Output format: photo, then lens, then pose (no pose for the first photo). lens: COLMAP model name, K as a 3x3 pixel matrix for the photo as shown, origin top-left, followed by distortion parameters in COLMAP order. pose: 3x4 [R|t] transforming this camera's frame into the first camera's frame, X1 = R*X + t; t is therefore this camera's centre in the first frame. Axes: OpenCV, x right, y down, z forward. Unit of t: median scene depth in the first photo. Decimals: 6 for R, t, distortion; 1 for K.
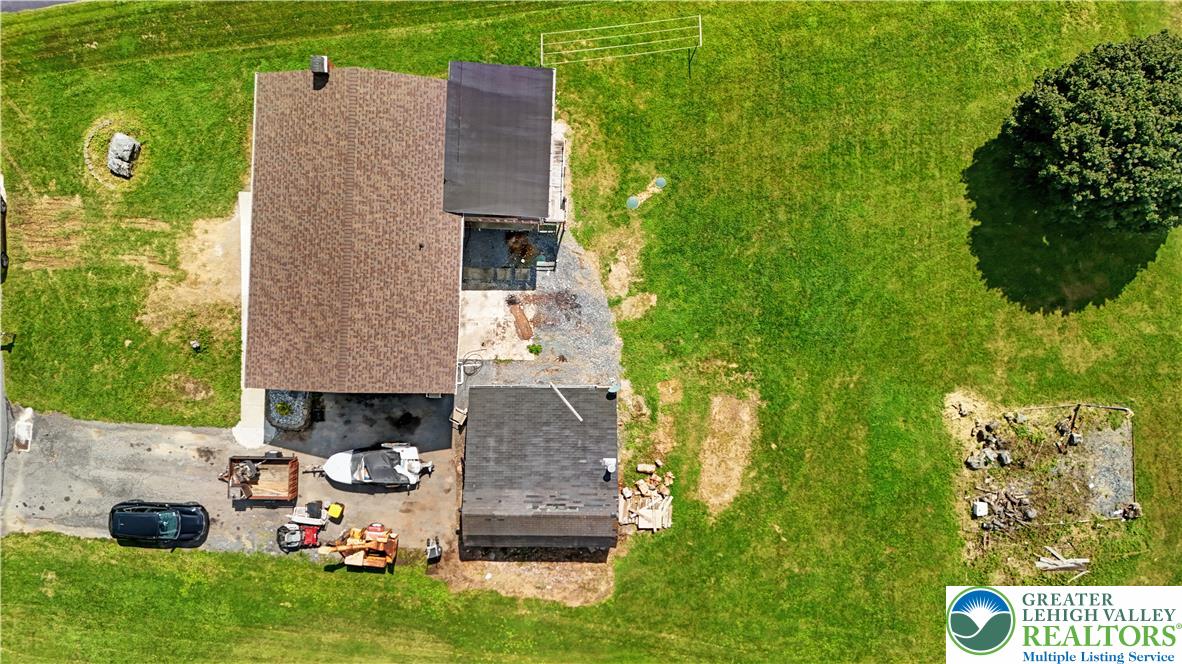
lens RADIAL K [[869.4, 0, 594.5], [0, 869.4, 339.5], [0, 0, 1]] dist [0.088303, -0.102944]
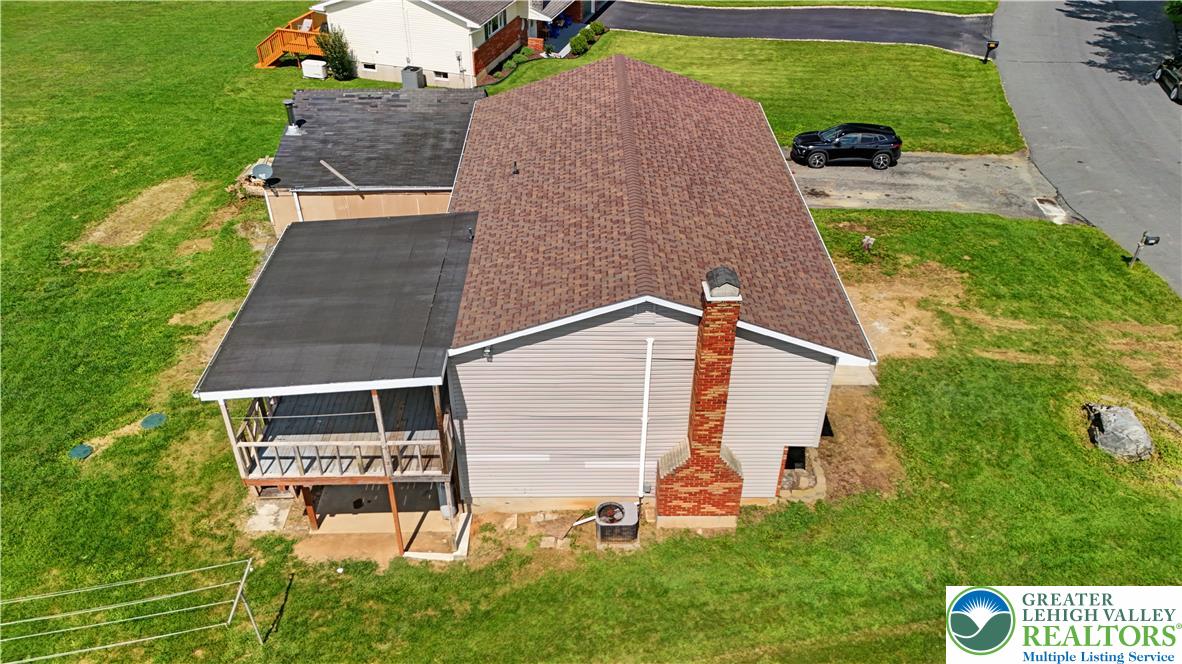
lens RADIAL K [[869.4, 0, 590.4], [0, 869.4, 329.0], [0, 0, 1]] dist [0.088303, -0.102944]
pose [[-0.998091, -0.000845, -0.061753, -0.185472], [-0.050135, -0.572810, 0.818154, -0.574490], [-0.036064, 0.819688, 0.571674, 0.648438]]
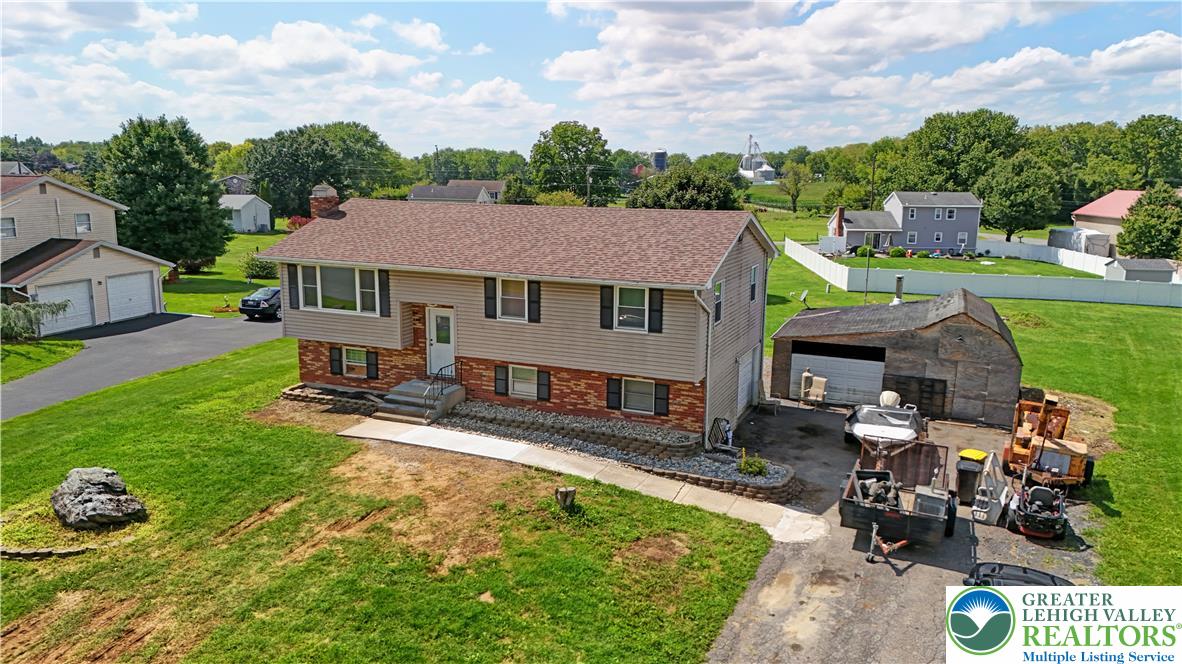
lens RADIAL K [[869.4, 0, 591.7], [0, 869.4, 319.9], [0, 0, 1]] dist [0.088303, -0.102944]
pose [[0.362122, -0.180514, 0.914485, -0.807069], [0.932078, 0.080537, -0.353192, 0.158810], [-0.009894, 0.980270, 0.197417, 0.804704]]
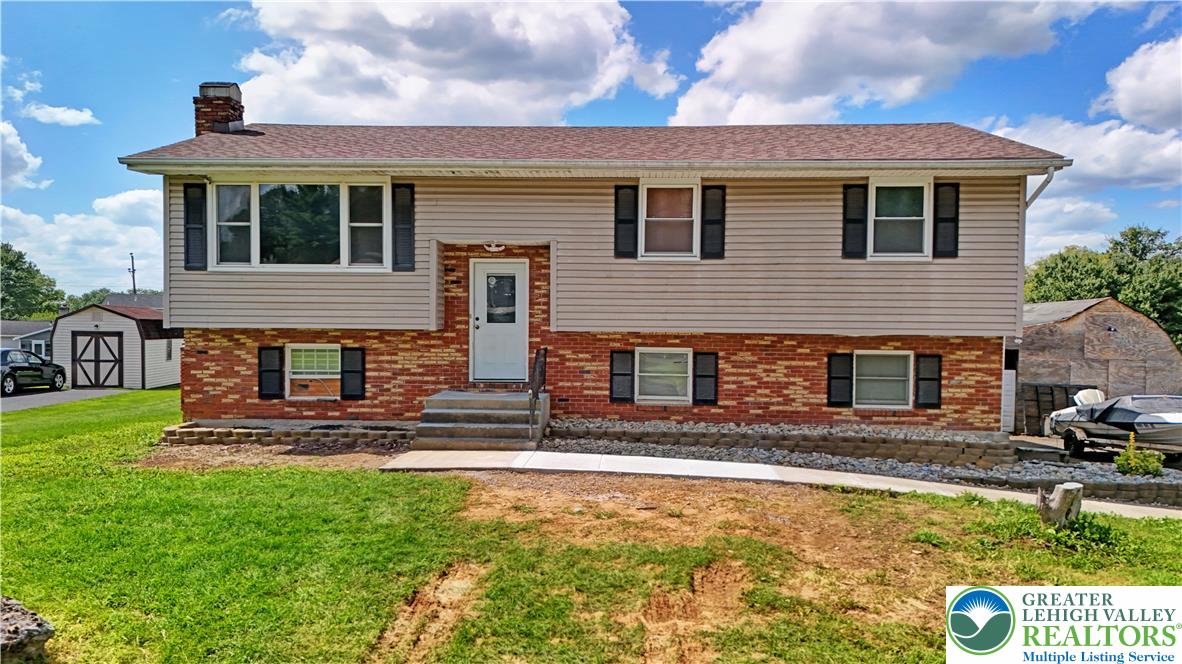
lens RADIAL K [[869.4, 0, 589.6], [0, 869.4, 354.8], [0, 0, 1]] dist [0.088303, -0.102944]
pose [[0.014800, -0.057454, 0.998238, -0.640646], [0.999723, 0.019145, -0.013720, -0.101211], [-0.018323, 0.998165, 0.057721, 0.929088]]
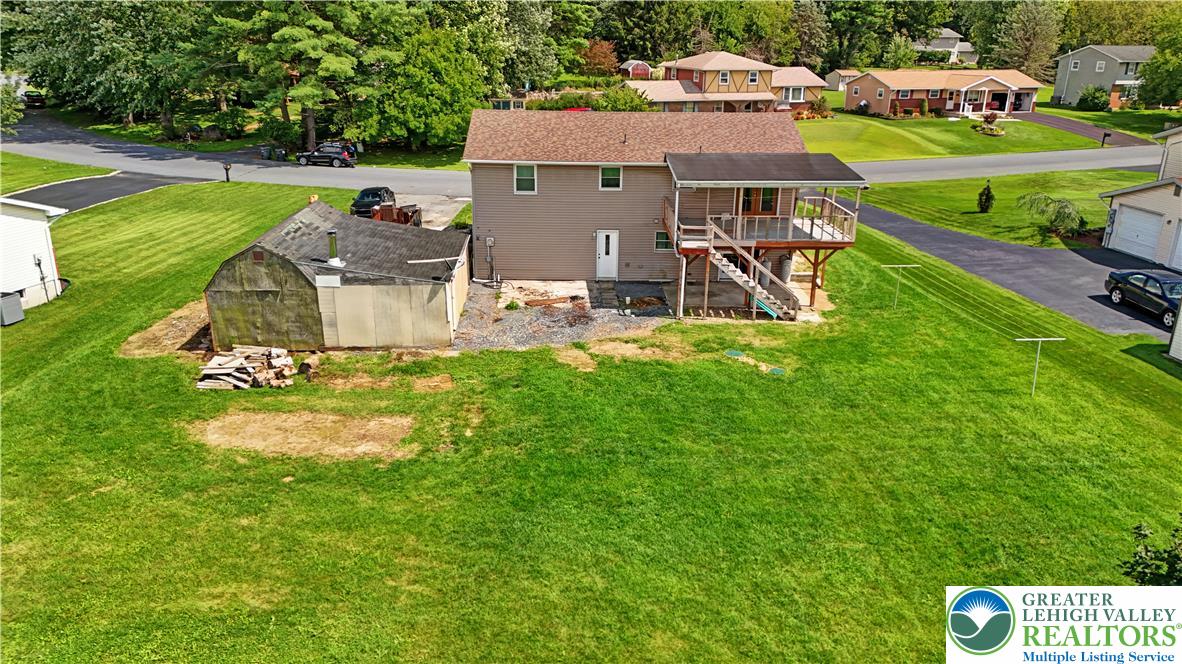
lens RADIAL K [[869.4, 0, 590.8], [0, 869.4, 324.9], [0, 0, 1]] dist [0.088303, -0.102944]
pose [[0.054088, 0.287016, -0.956398, 0.654284], [-0.998531, 0.012345, -0.052766, -0.016774], [-0.003338, 0.957846, 0.287261, 0.800051]]
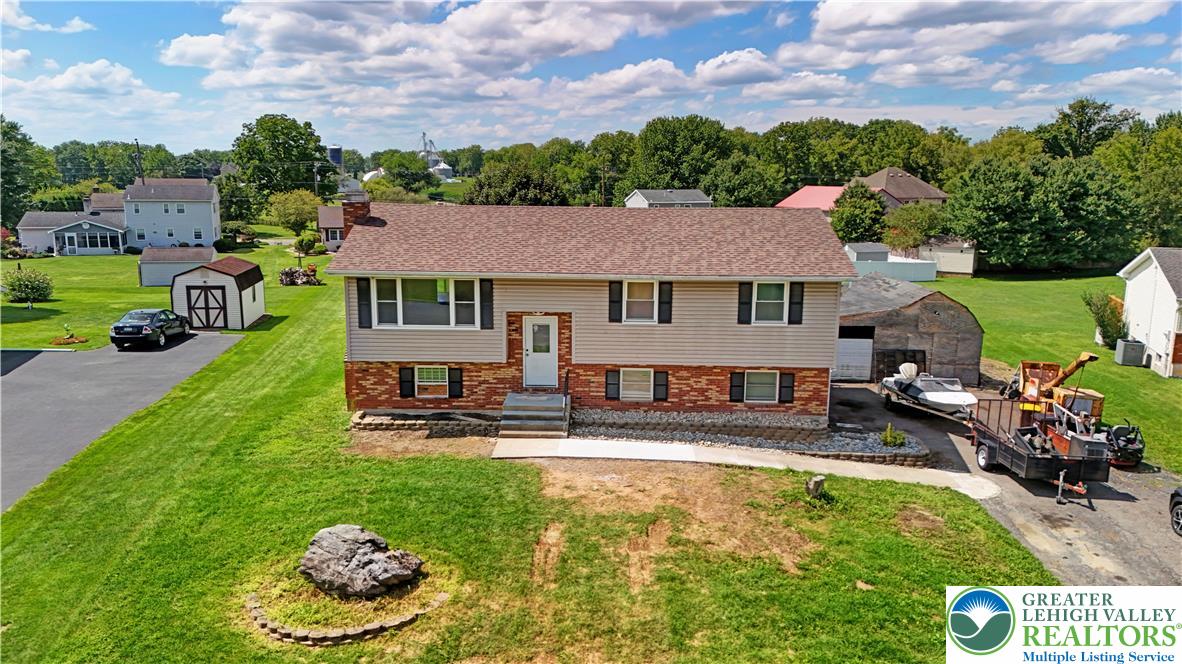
lens RADIAL K [[869.4, 0, 587.0], [0, 869.4, 314.8], [0, 0, 1]] dist [0.088303, -0.102944]
pose [[-0.012716, -0.189866, 0.981728, -0.857186], [0.999770, 0.014560, 0.015765, -0.119330], [-0.017287, 0.981702, 0.189637, 0.805721]]
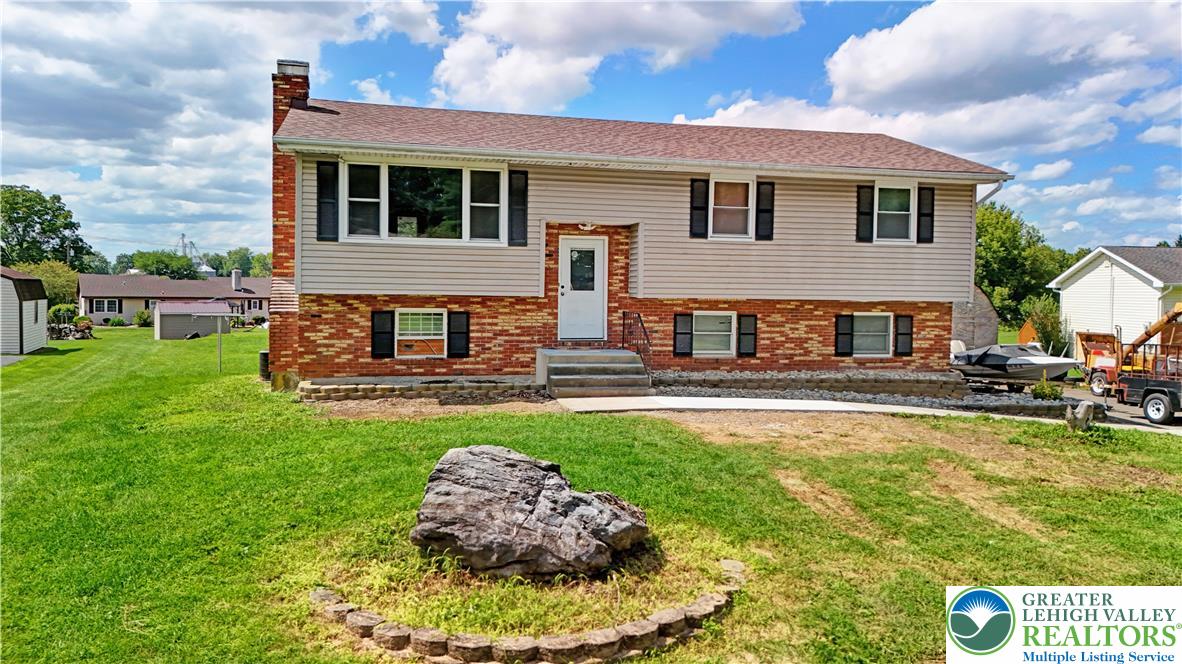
lens RADIAL K [[869.4, 0, 585.7], [0, 869.4, 329.9], [0, 0, 1]] dist [0.088303, -0.102944]
pose [[-0.264682, -0.074965, 0.961417, -0.685172], [0.963880, 0.010068, 0.266146, -0.241371], [-0.029632, 0.997135, 0.069592, 0.927287]]
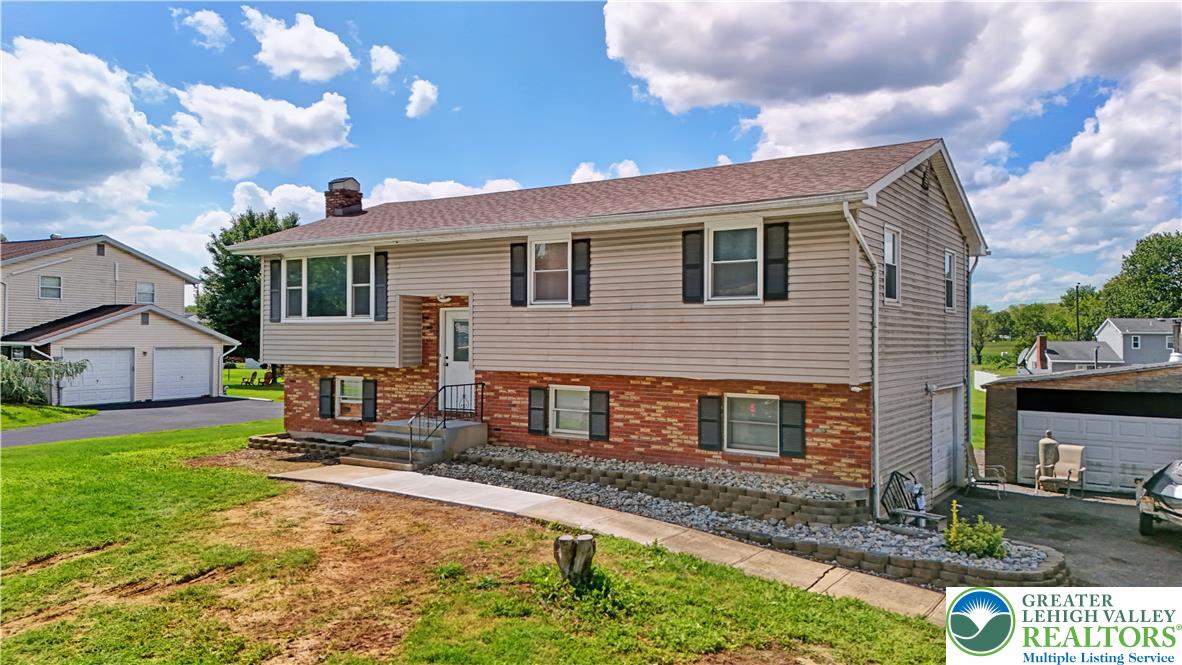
lens RADIAL K [[869.4, 0, 589.4], [0, 869.4, 321.5], [0, 0, 1]] dist [0.088303, -0.102944]
pose [[0.528528, -0.006202, 0.848893, -0.613444], [0.848916, 0.003957, -0.528514, 0.116607], [-0.000081, 0.999973, 0.007356, 0.915828]]
